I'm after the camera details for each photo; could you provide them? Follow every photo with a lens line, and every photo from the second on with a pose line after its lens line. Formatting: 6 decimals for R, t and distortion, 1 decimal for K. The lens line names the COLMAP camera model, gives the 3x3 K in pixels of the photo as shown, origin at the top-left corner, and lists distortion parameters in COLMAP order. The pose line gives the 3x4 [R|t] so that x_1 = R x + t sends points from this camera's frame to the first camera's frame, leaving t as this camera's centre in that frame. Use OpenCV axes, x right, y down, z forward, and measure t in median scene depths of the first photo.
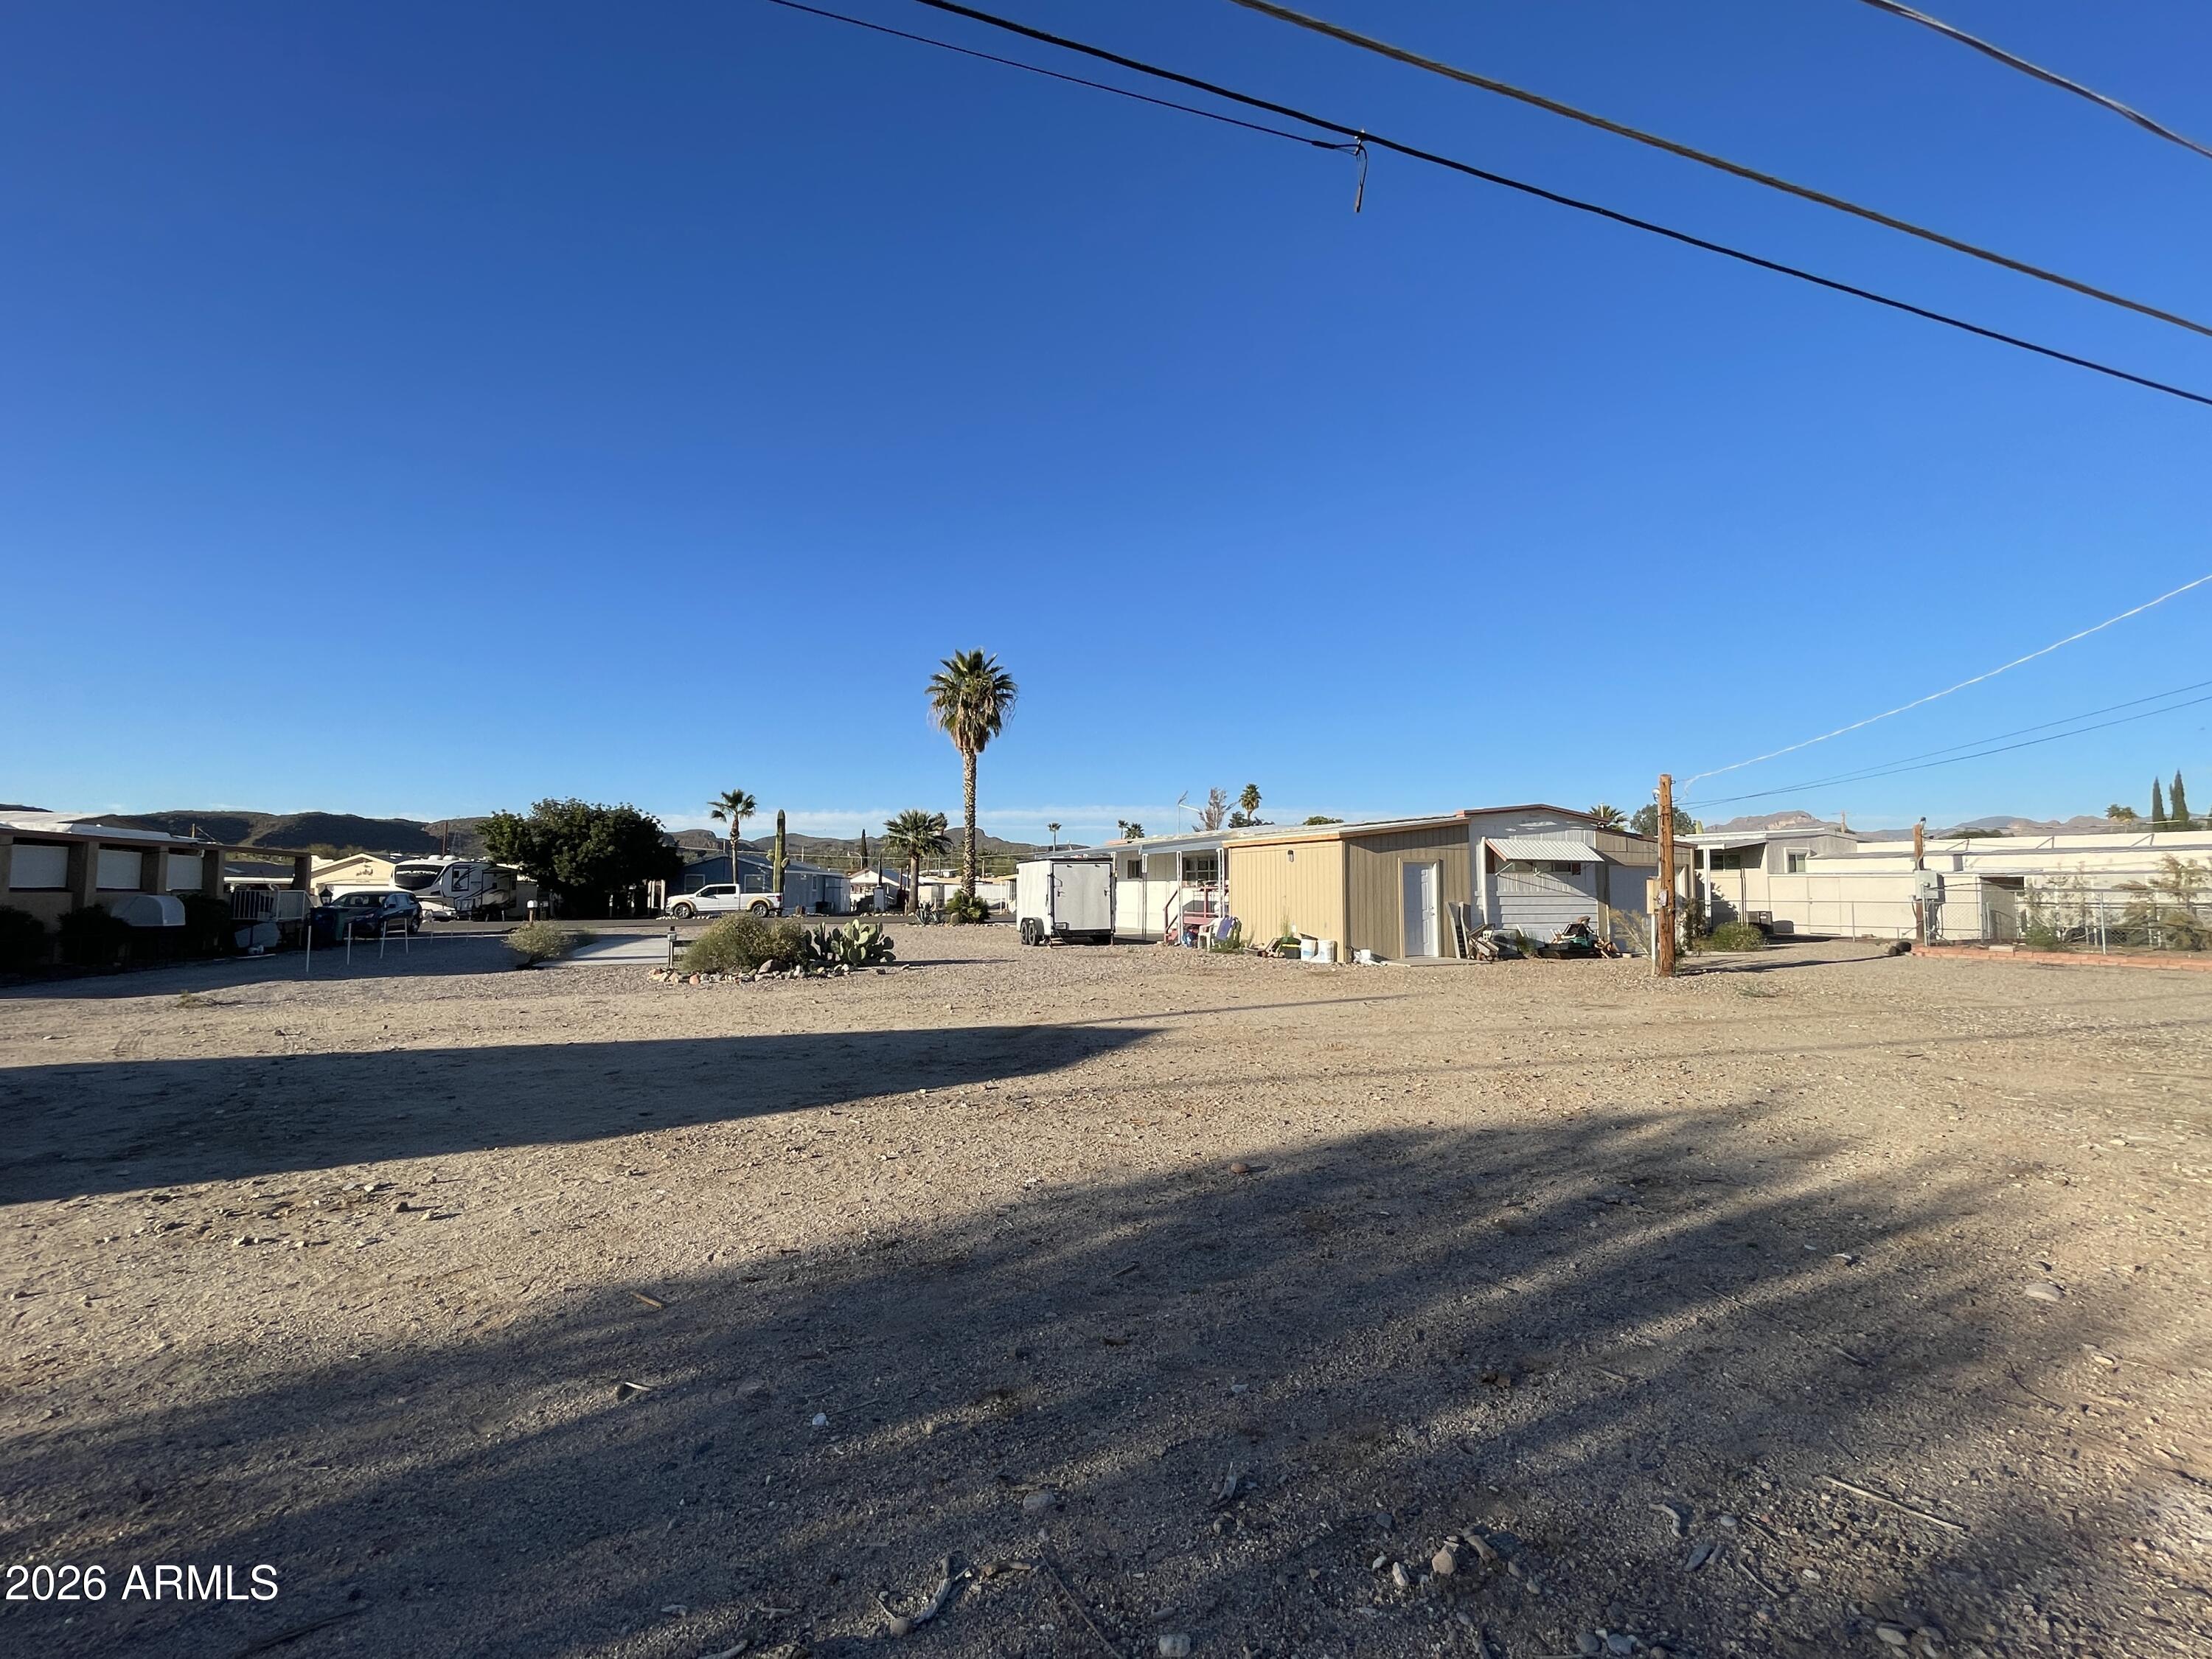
lens RADIAL K [[983.8, 0, 1108.4], [0, 983.8, 820.2], [0, 0, 1]] dist [-0.000536, 0.000055]
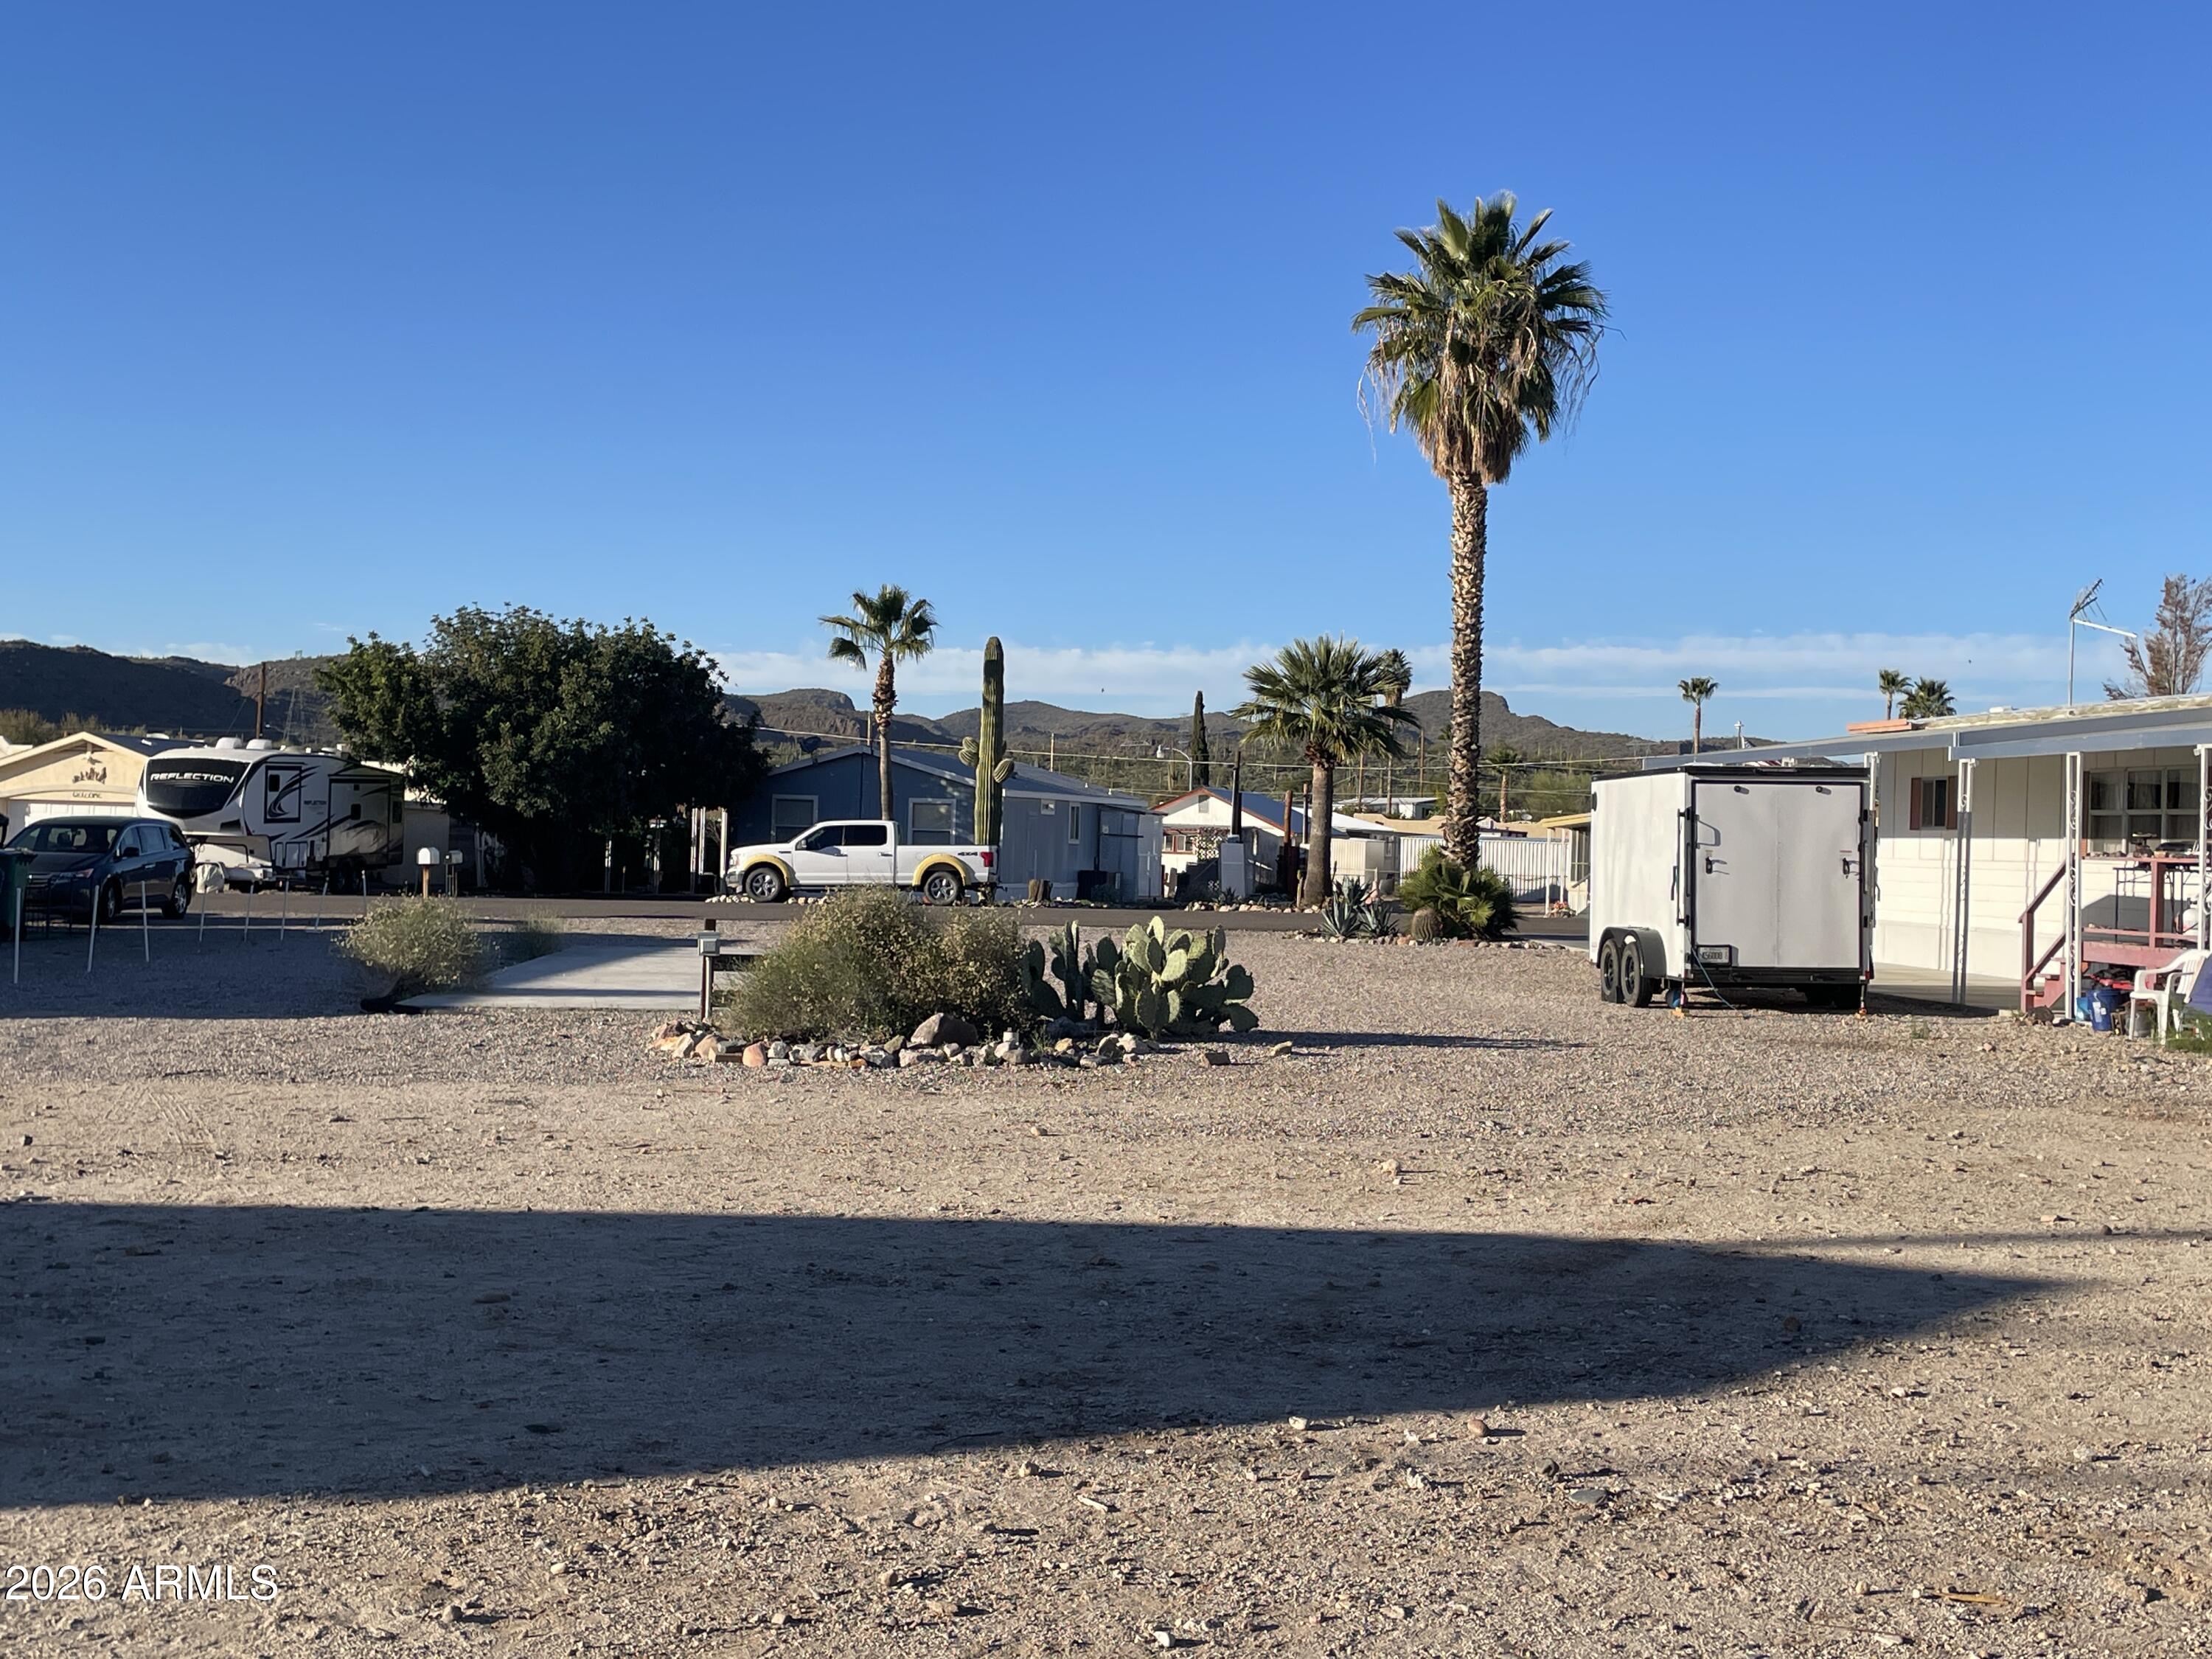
lens RADIAL K [[2547.9, 0, 1123.8], [0, 2547.9, 833.1], [0, 0, 1]] dist [0.086409, 0.000000]
pose [[0.962549, 0.024369, -0.270009, -0.002032], [-0.007302, 0.997921, 0.064034, 0.002530], [0.271008, -0.059664, 0.960726, 0.023515]]
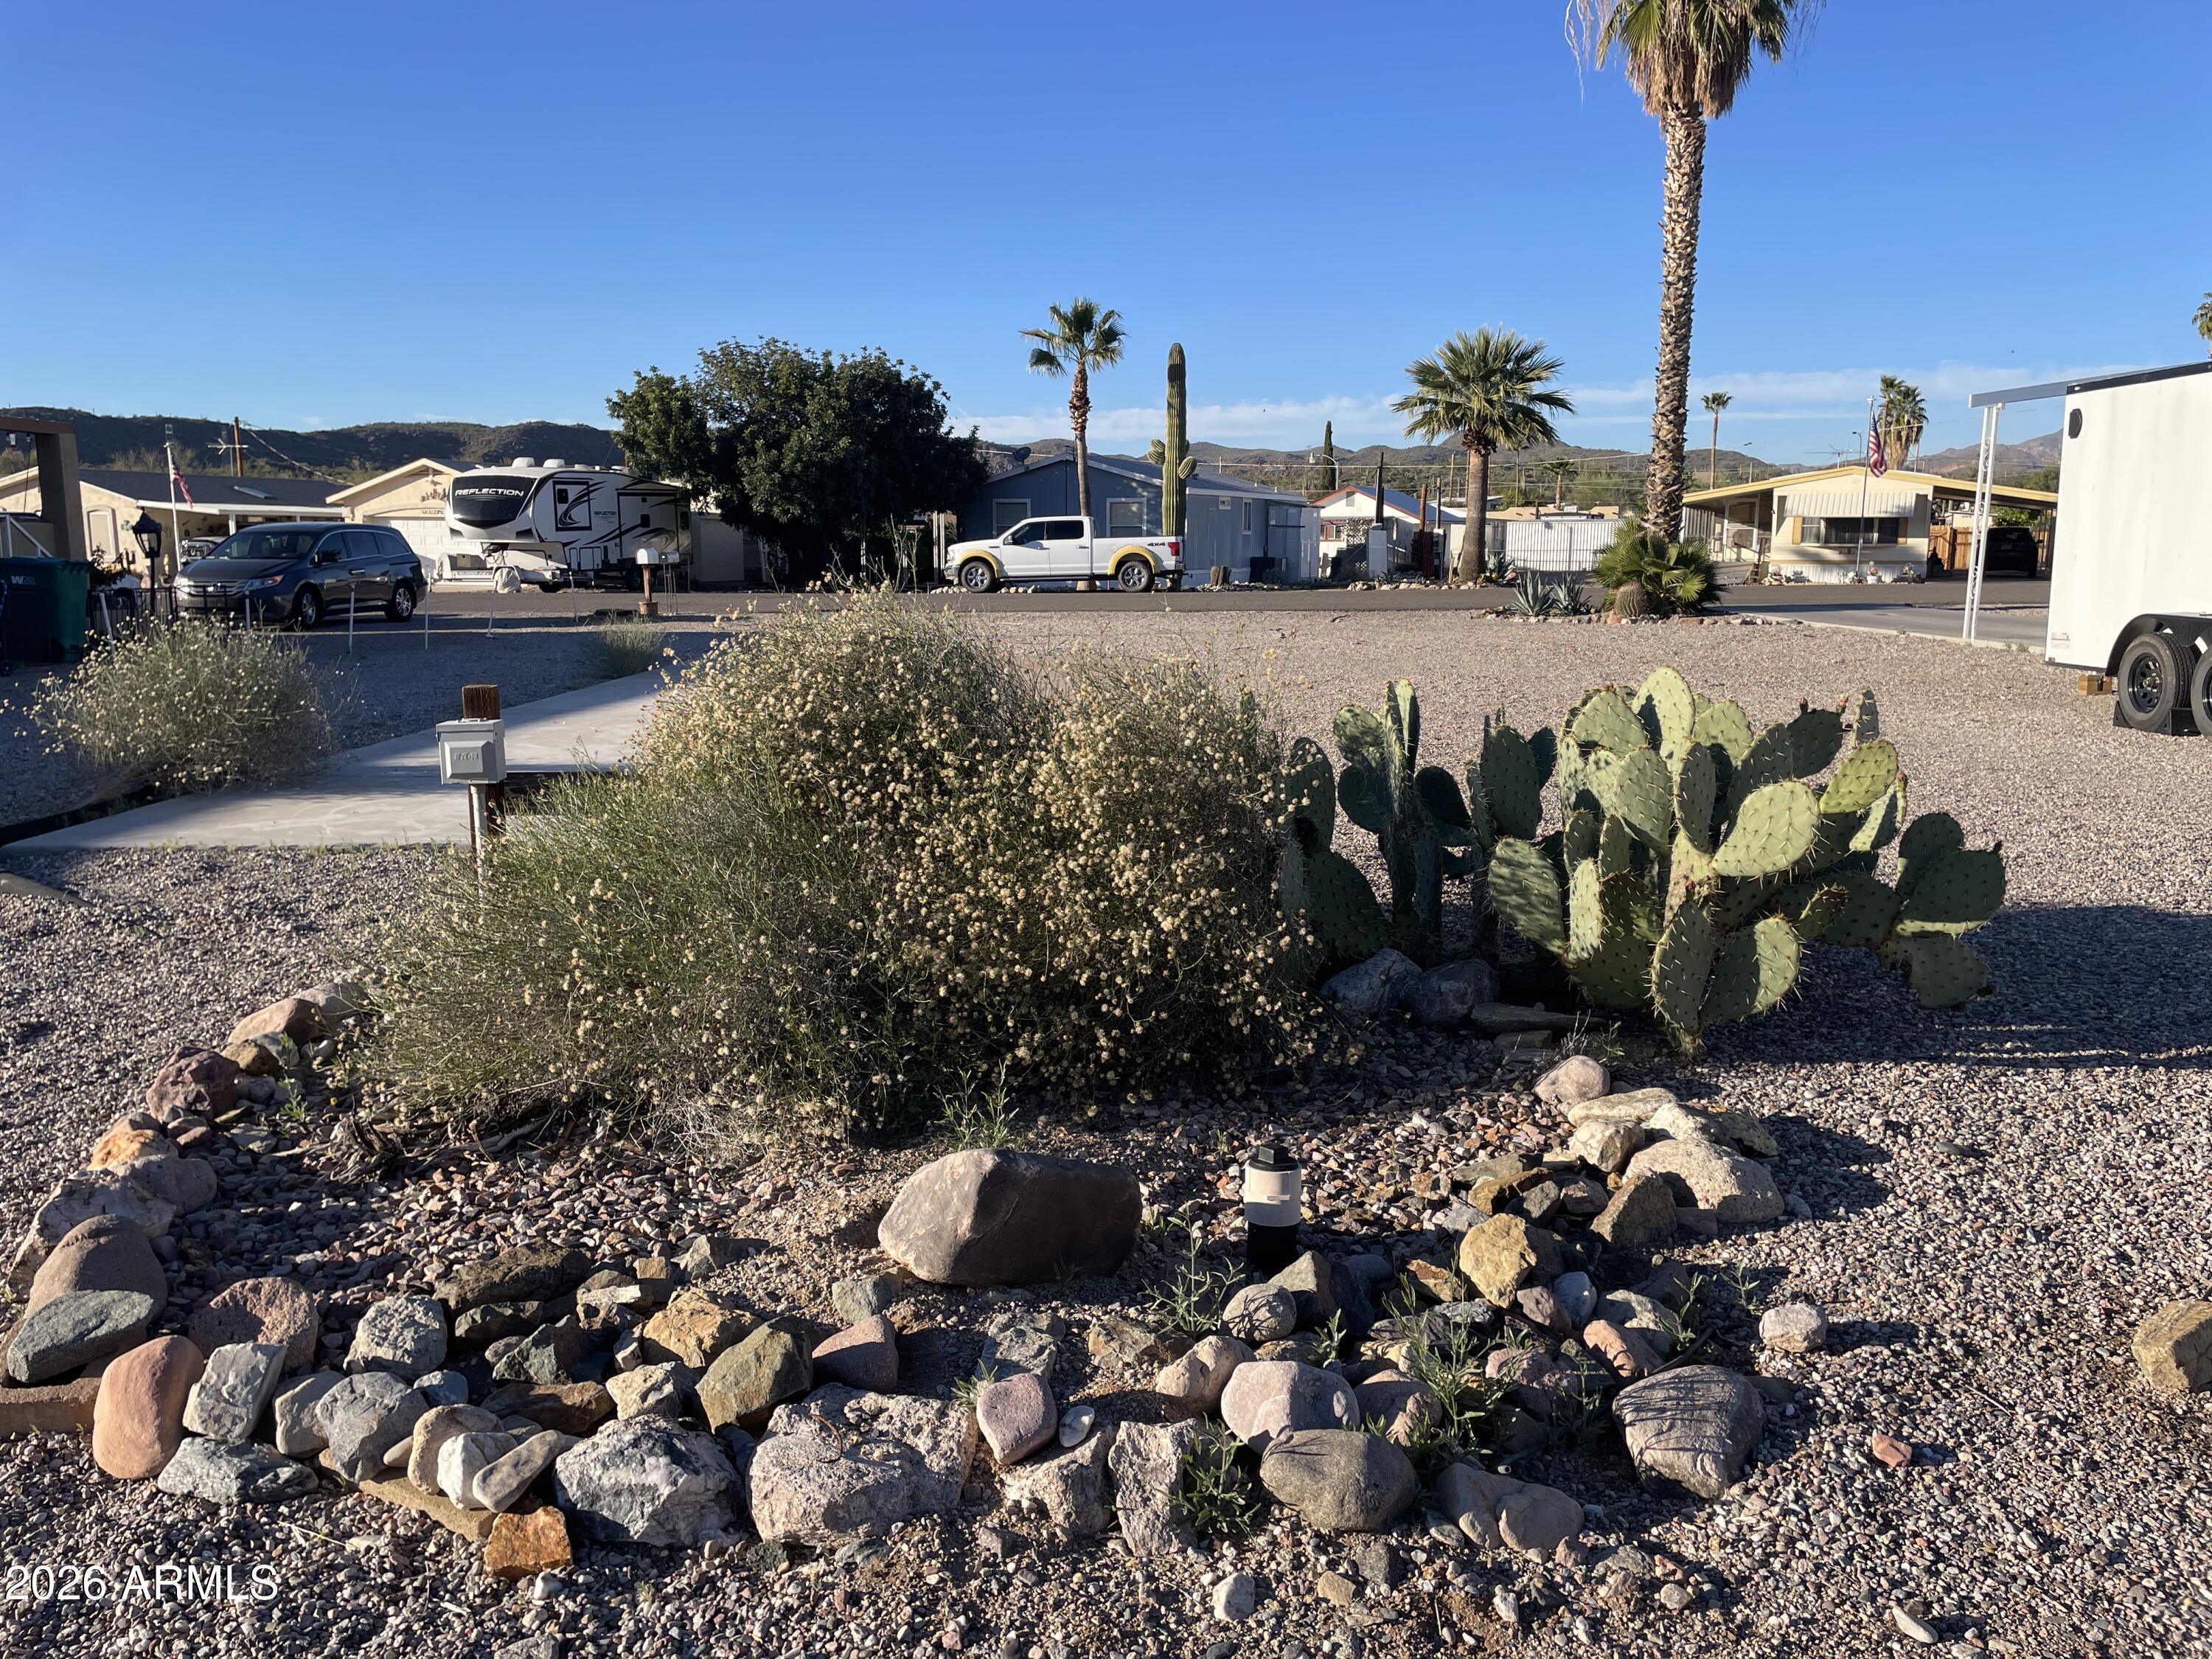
lens RADIAL K [[1698.8, 0, 1089.0], [0, 1698.8, 831.1], [0, 0, 1]] dist [0.086008, -0.019303]
pose [[0.930157, 0.061899, -0.361906, -0.102700], [0.026060, 0.972071, 0.233236, 0.028146], [0.366236, -0.226378, 0.902566, 0.320164]]
